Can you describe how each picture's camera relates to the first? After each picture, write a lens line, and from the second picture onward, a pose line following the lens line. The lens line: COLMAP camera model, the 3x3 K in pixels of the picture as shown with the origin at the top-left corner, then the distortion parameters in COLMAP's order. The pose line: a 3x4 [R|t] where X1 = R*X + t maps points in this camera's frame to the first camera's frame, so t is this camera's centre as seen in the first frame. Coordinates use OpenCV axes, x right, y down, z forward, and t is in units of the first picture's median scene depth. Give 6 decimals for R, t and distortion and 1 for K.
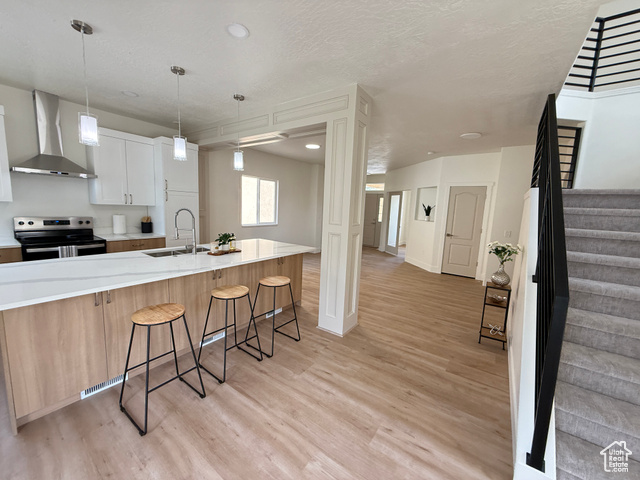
lens RADIAL K [[254.9, 0, 315.4], [0, 254.9, 241.1], [0, 0, 1]] dist [0.002544, -0.001578]
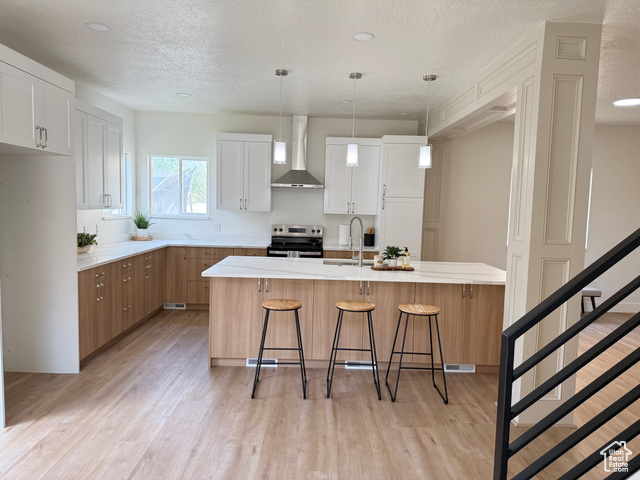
lens RADIAL K [[457.5, 0, 318.5], [0, 457.5, 240.2], [0, 0, 1]] dist [0.043544, -0.004117]
pose [[0.583880, 0.036941, -0.810999, 0.810229], [-0.115250, 0.992619, -0.037760, 0.040900], [0.803618, 0.115515, 0.583827, -0.071377]]
